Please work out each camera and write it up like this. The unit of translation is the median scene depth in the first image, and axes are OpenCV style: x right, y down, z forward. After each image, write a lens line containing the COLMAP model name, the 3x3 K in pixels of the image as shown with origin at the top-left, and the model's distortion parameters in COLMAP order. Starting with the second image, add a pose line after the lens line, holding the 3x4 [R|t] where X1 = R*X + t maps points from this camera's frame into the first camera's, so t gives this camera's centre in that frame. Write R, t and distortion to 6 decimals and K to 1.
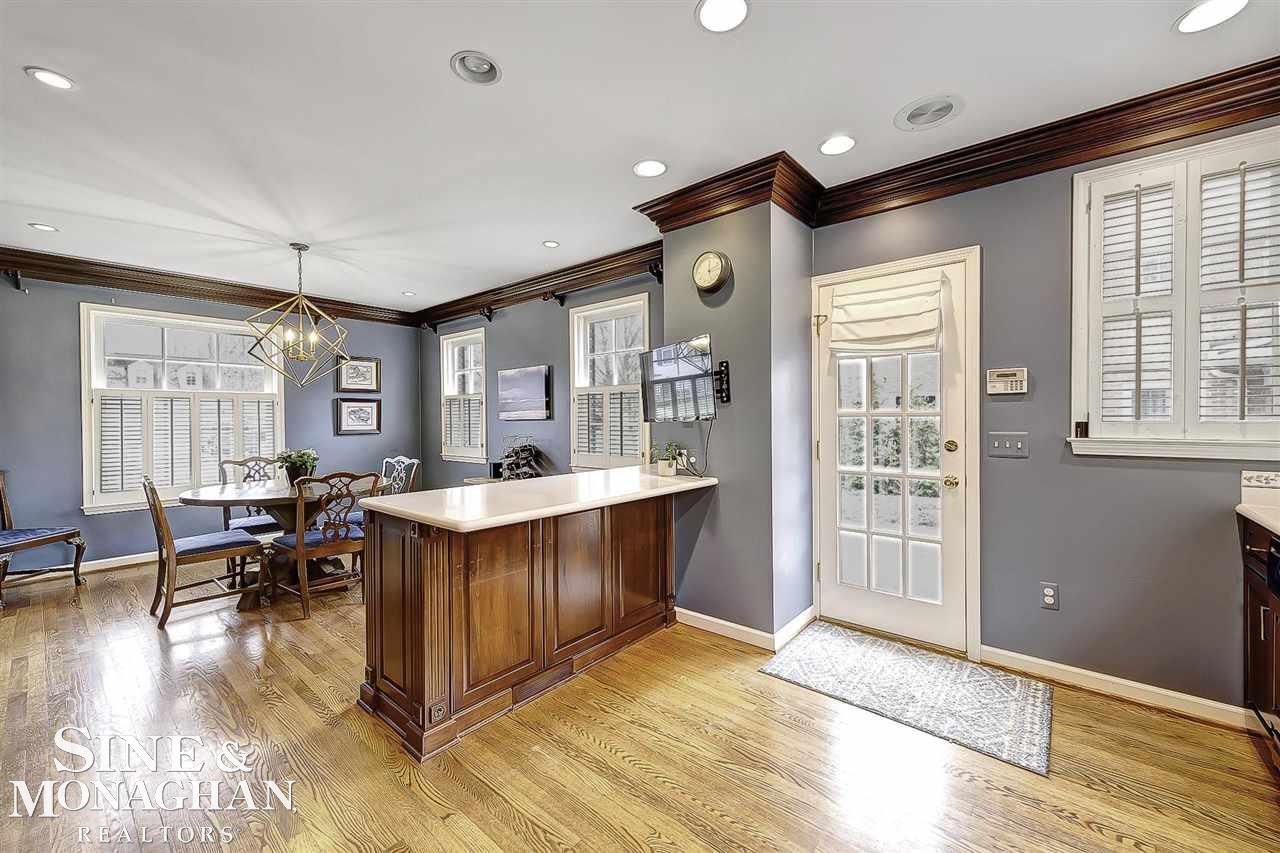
lens RADIAL K [[494.1, 0, 642.5], [0, 494.1, 423.5], [0, 0, 1]] dist [-0.000735, -0.000187]
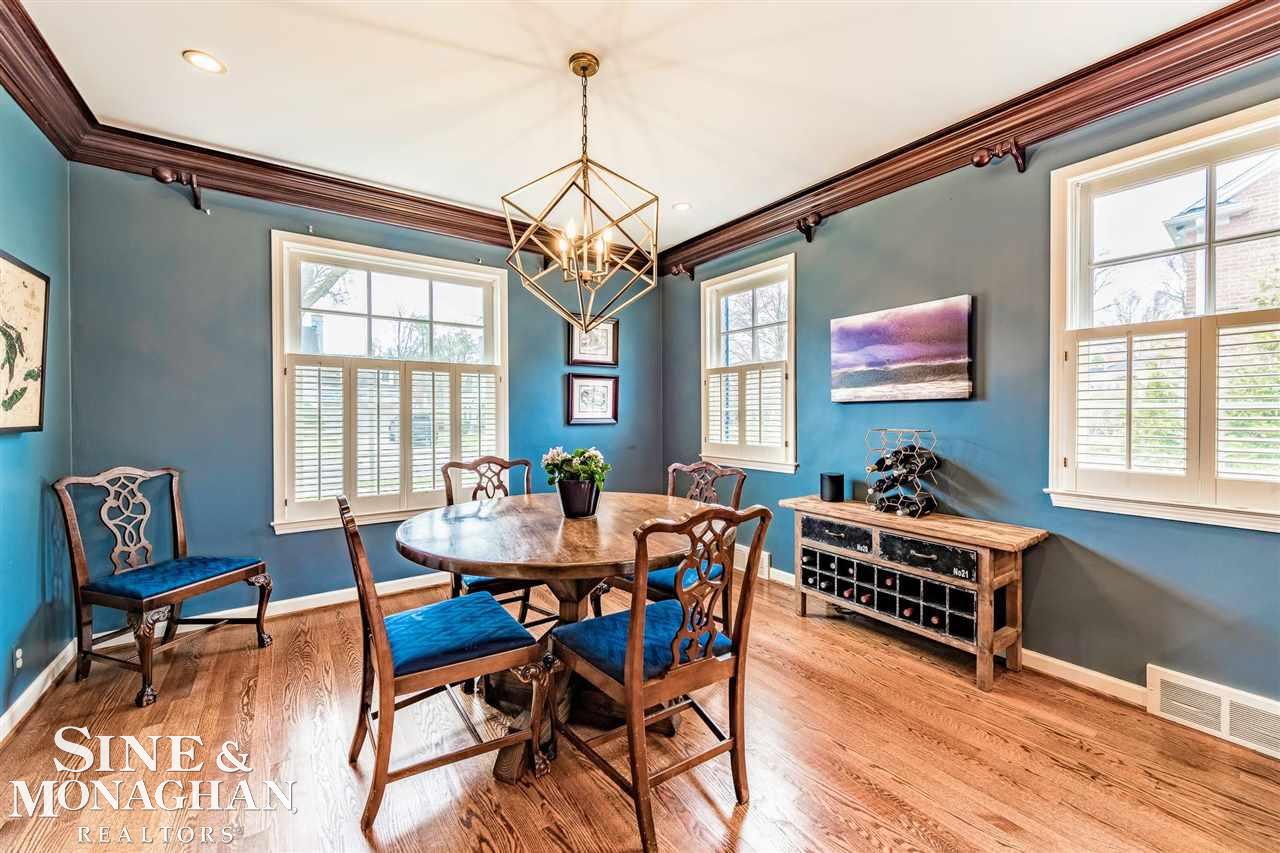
lens RADIAL K [[504.1, 0, 641.9], [0, 504.1, 419.2], [0, 0, 1]] dist [0.002280, 0.000080]
pose [[0.964416, 0.006705, -0.264306, -0.433540], [-0.006518, 0.999978, 0.001585, 0.017141], [0.264311, 0.000194, 0.964438, 0.438996]]
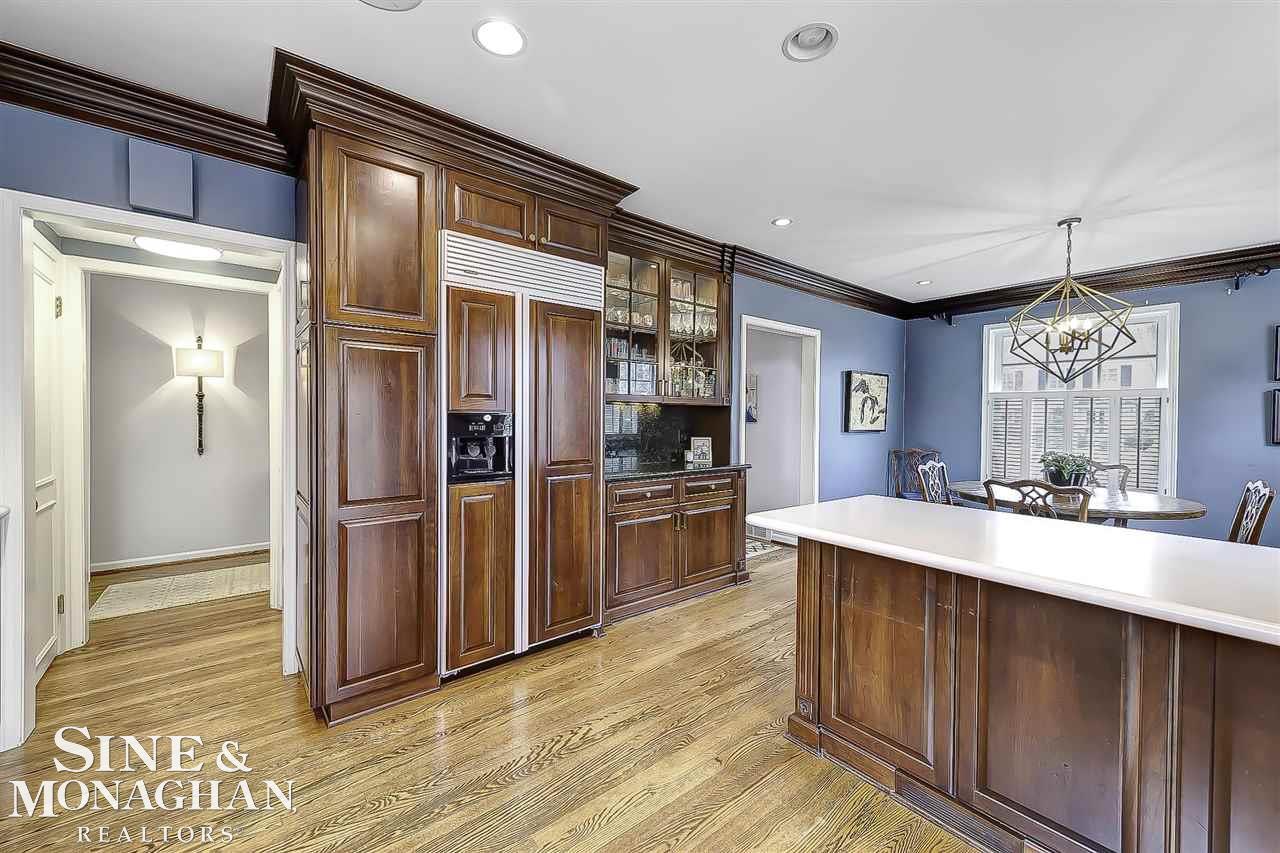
lens RADIAL K [[494.1, 0, 642.5], [0, 494.1, 423.5], [0, 0, 1]] dist [-0.000735, -0.000187]
pose [[-0.199940, 0.018370, -0.979636, 0.284665], [-0.019443, 0.999553, 0.022711, -0.005061], [0.979615, 0.023588, -0.199494, 0.389841]]
